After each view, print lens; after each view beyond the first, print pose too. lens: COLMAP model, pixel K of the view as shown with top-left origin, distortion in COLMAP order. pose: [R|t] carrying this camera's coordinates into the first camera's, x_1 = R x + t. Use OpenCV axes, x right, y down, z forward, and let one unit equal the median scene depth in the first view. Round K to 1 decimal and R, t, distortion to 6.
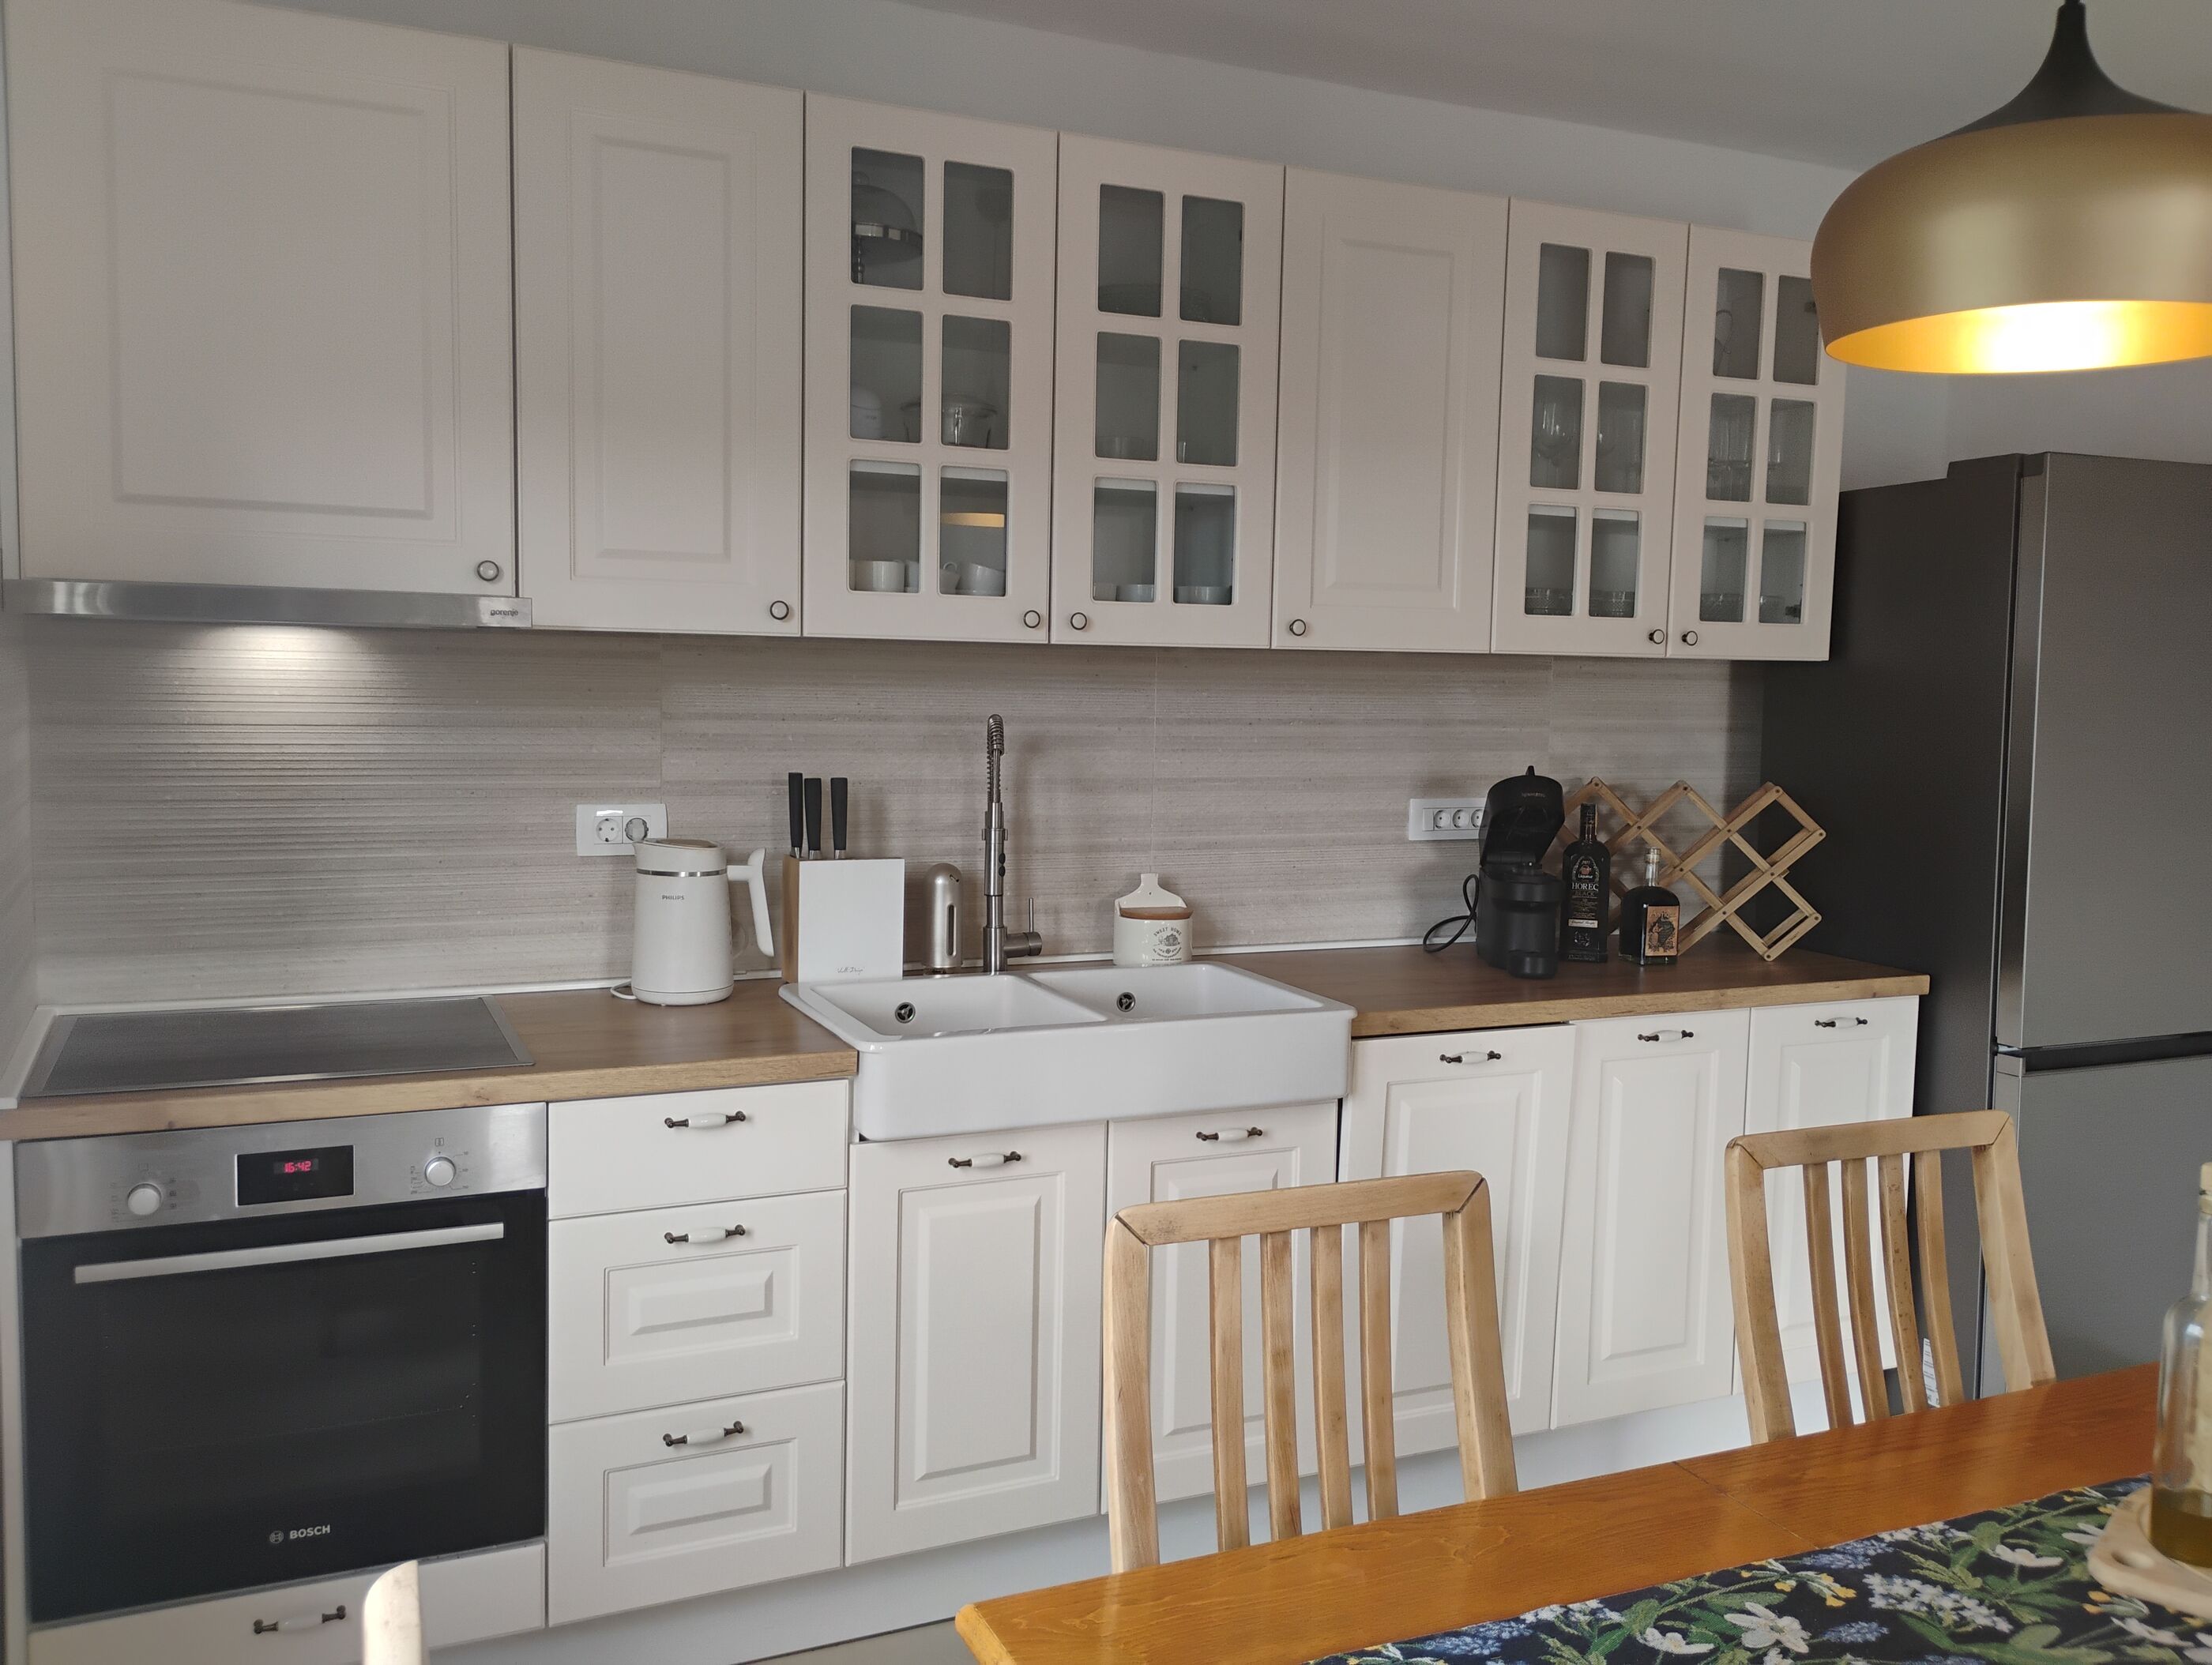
lens RADIAL K [[1821.8, 0, 1109.7], [0, 1821.8, 832.9], [0, 0, 1]] dist [0.067786, -0.091050]
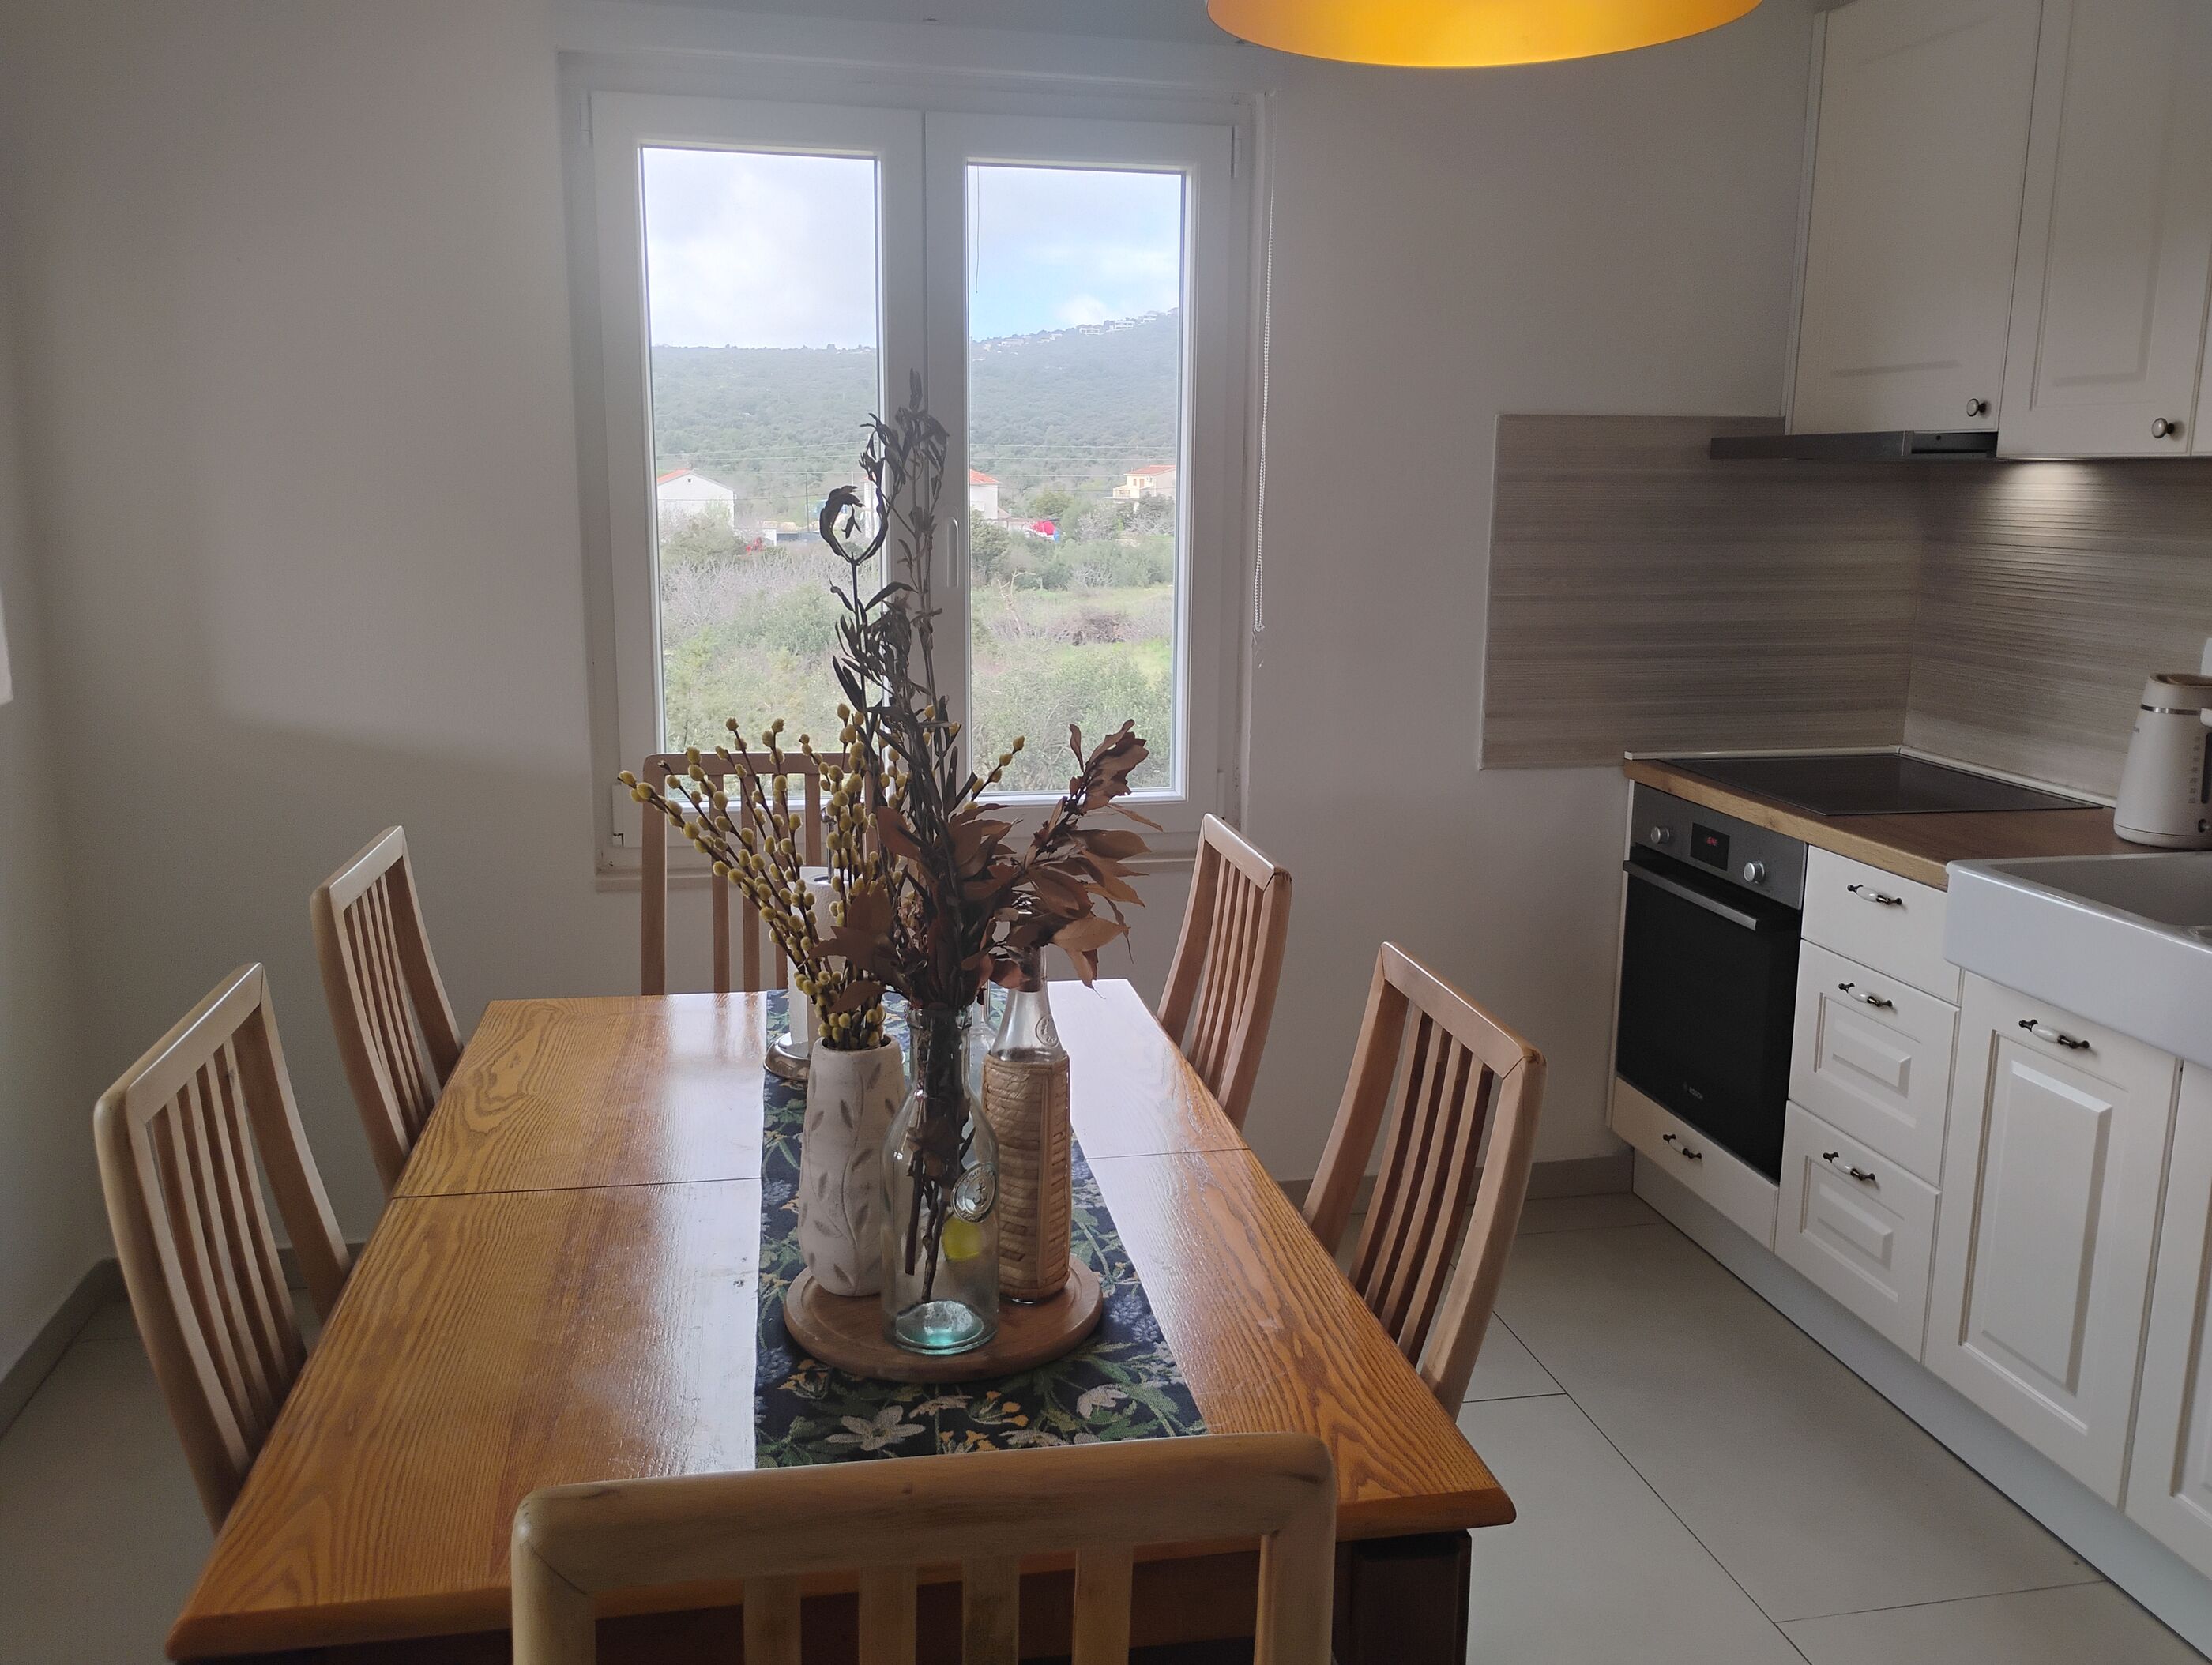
lens RADIAL K [[1825.8, 0, 1106.0], [0, 1825.8, 832.5], [0, 0, 1]] dist [0.053454, -0.065070]
pose [[-0.235058, 0.162343, -0.958328, 0.772460], [-0.108748, 0.975370, 0.191903, -0.036909], [0.965879, 0.149325, -0.211614, 0.619084]]
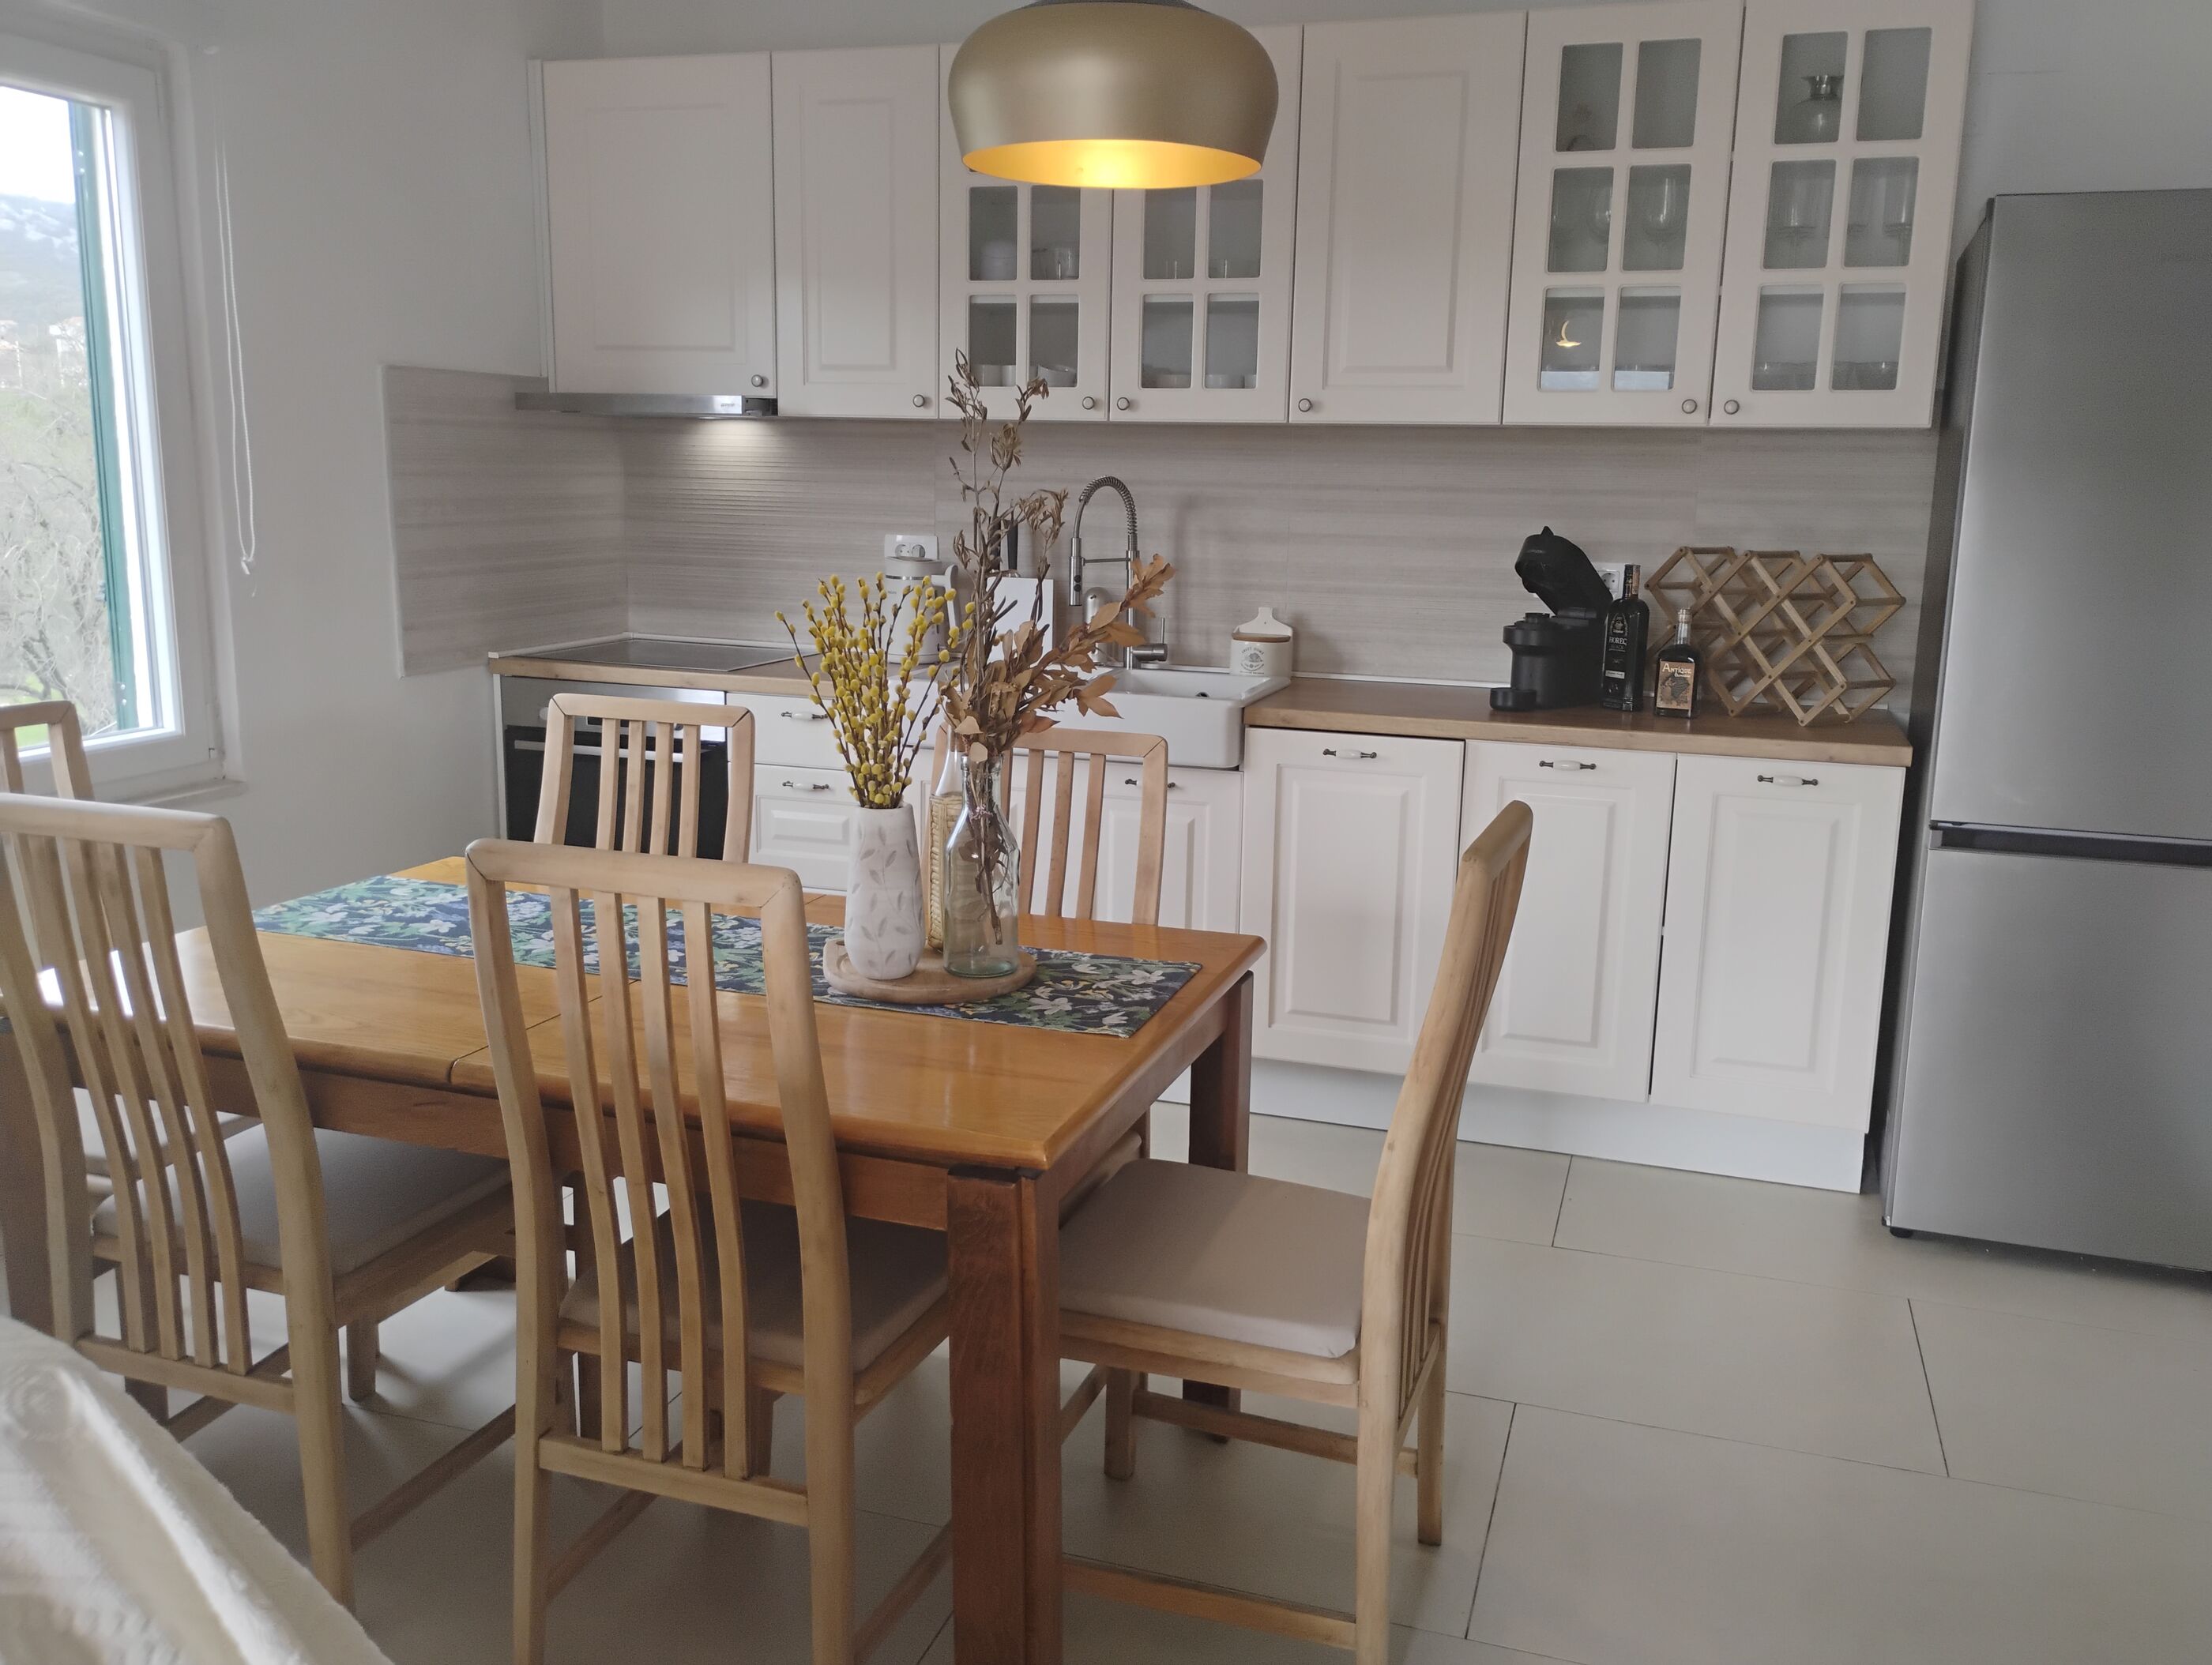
lens RADIAL K [[1825.8, 0, 1106.0], [0, 1825.8, 832.5], [0, 0, 1]] dist [0.053454, -0.065070]
pose [[0.730498, 0.127201, -0.670964, 0.874228], [-0.069504, 0.991246, 0.112249, 0.045815], [0.679369, -0.035363, 0.732945, -0.021069]]
